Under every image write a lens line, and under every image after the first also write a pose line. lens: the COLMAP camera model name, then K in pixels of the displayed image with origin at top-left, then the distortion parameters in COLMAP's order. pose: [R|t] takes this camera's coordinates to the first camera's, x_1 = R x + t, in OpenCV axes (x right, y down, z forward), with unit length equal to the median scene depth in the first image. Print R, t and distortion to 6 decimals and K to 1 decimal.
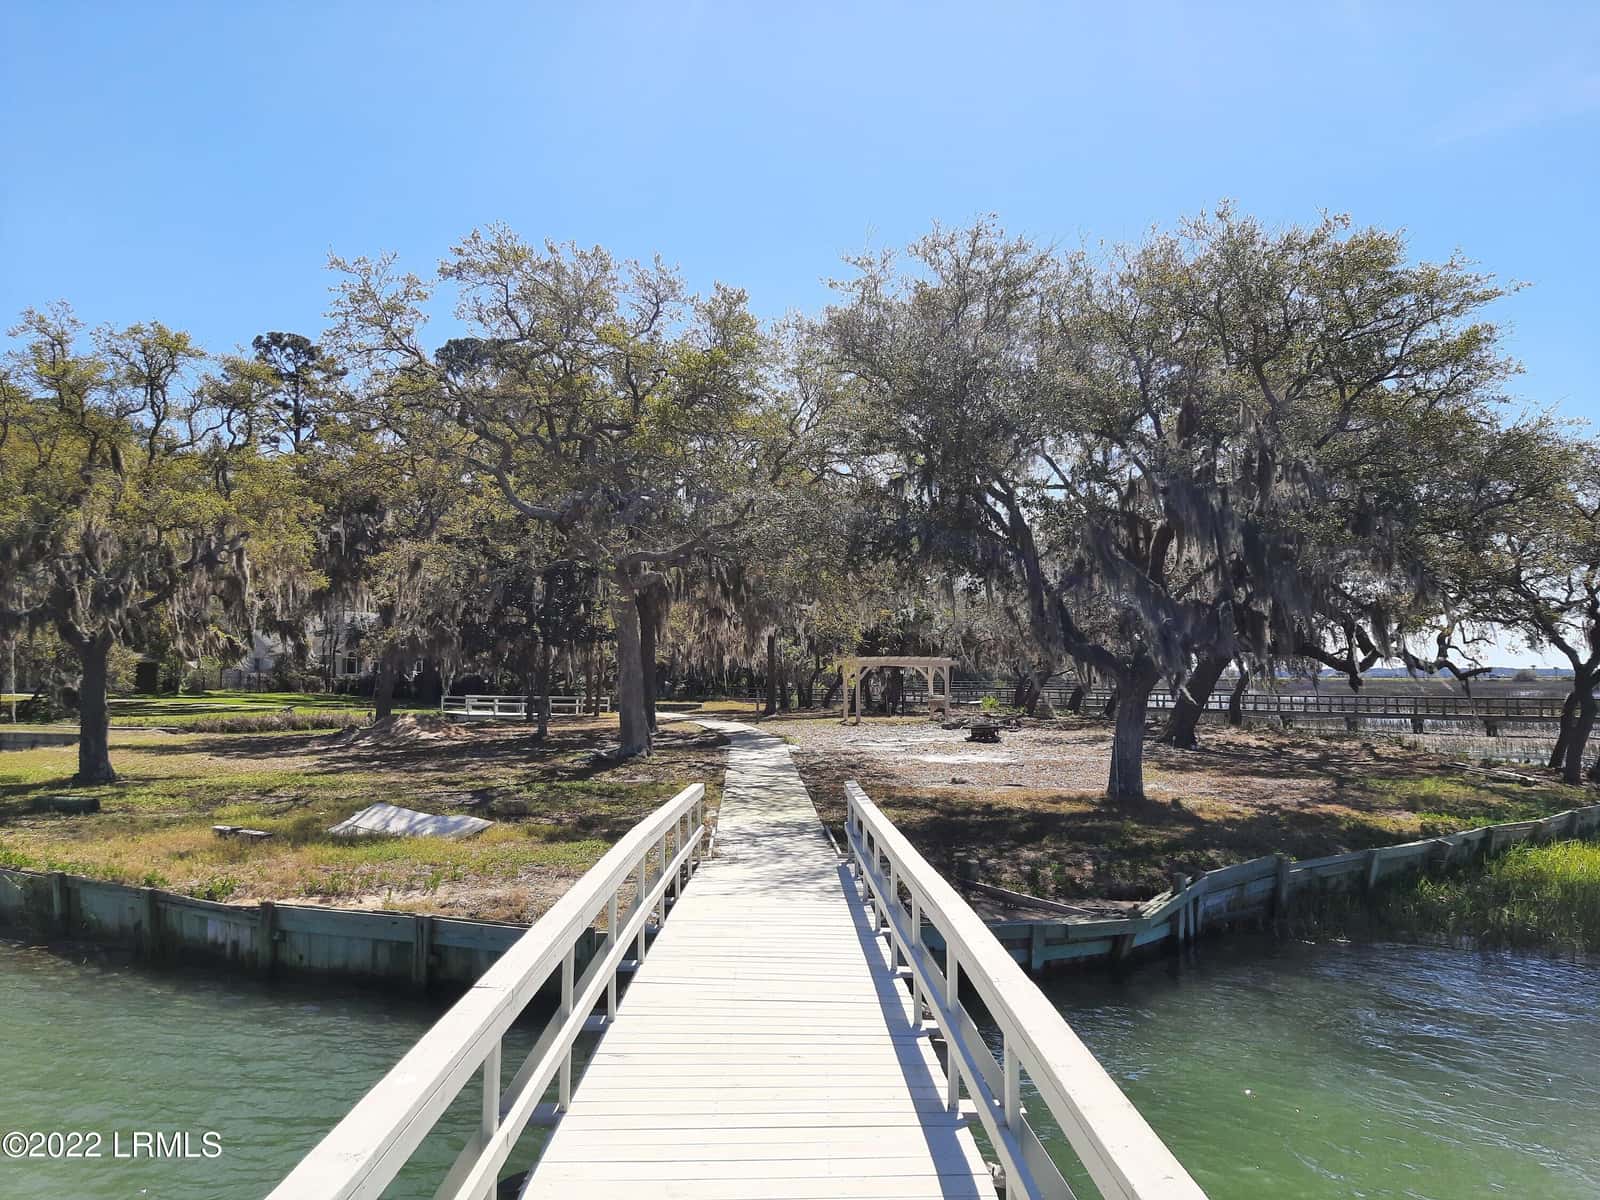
lens RADIAL K [[1195.3, 0, 797.6], [0, 1195.3, 597.4], [0, 0, 1]] dist [0.039364, -0.087955]
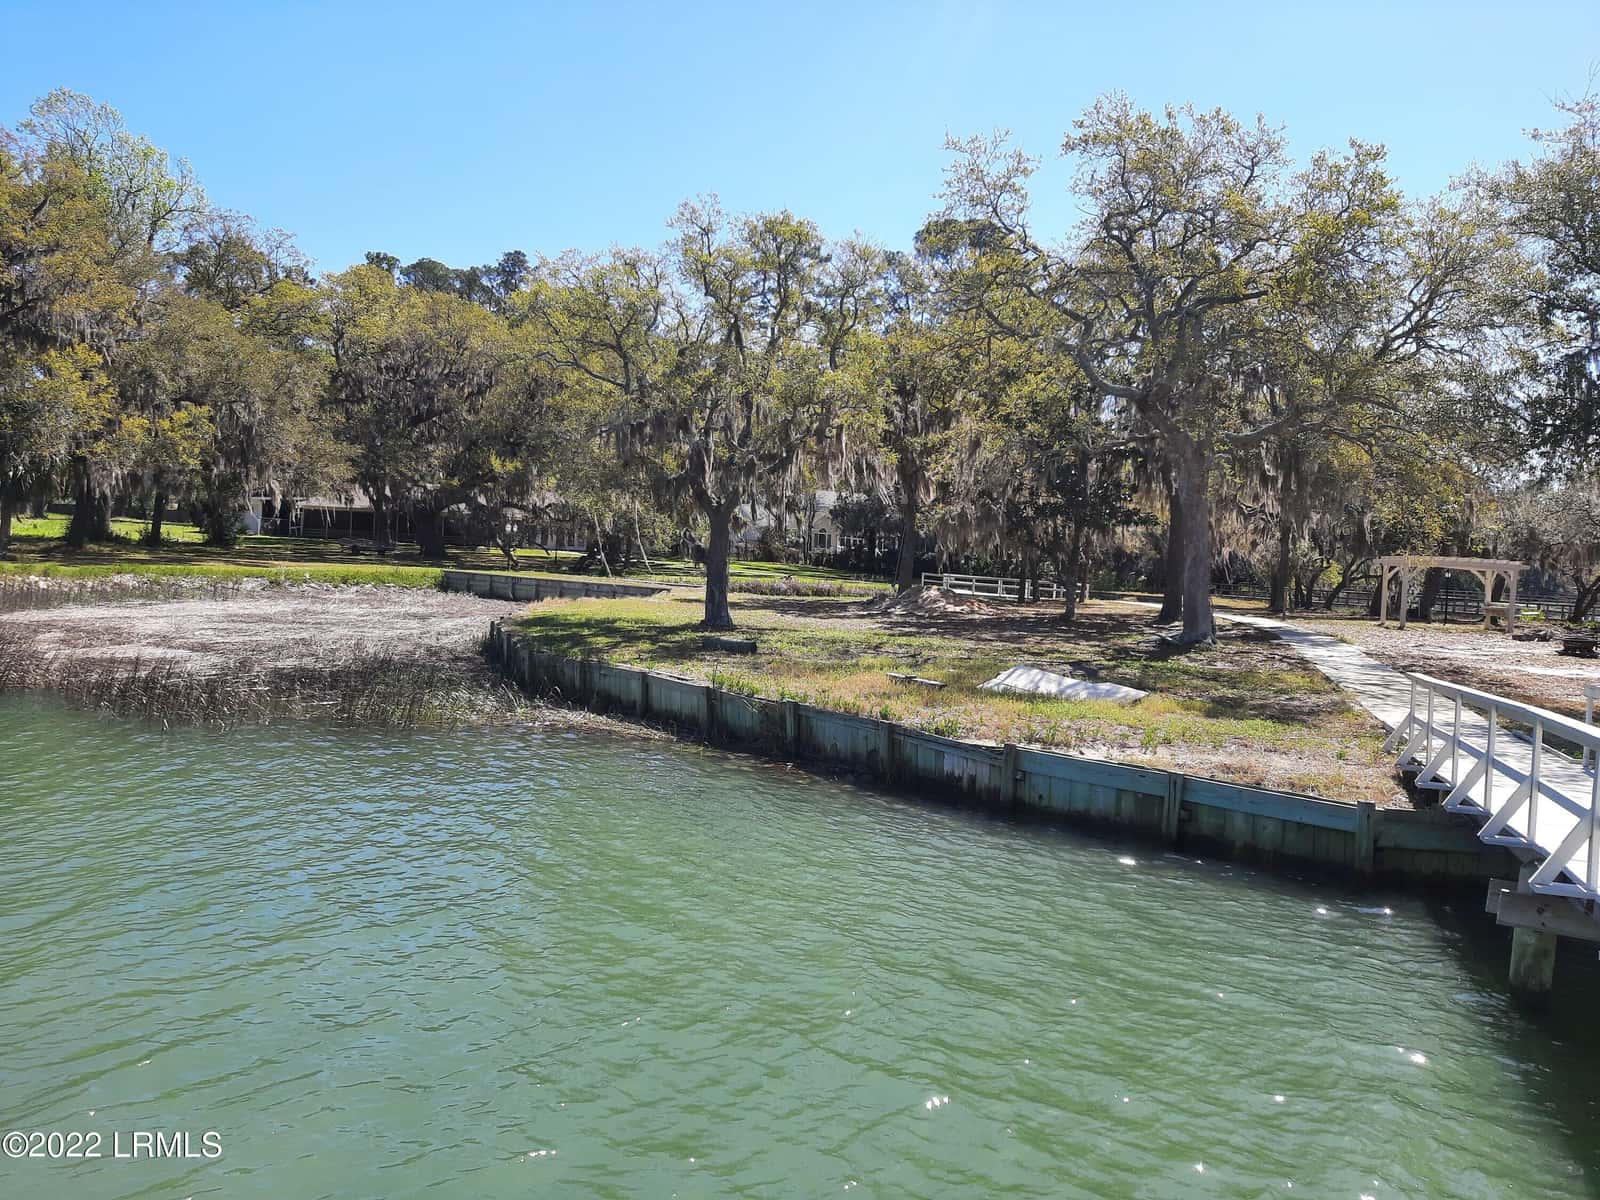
lens RADIAL K [[1195.3, 0, 802.0], [0, 1195.3, 602.0], [0, 0, 1]] dist [0.039364, -0.087955]
pose [[0.939054, 0.065233, -0.337524, -0.123365], [-0.031826, 0.994111, 0.103585, 0.008441], [0.342293, -0.086530, 0.935600, -0.036477]]
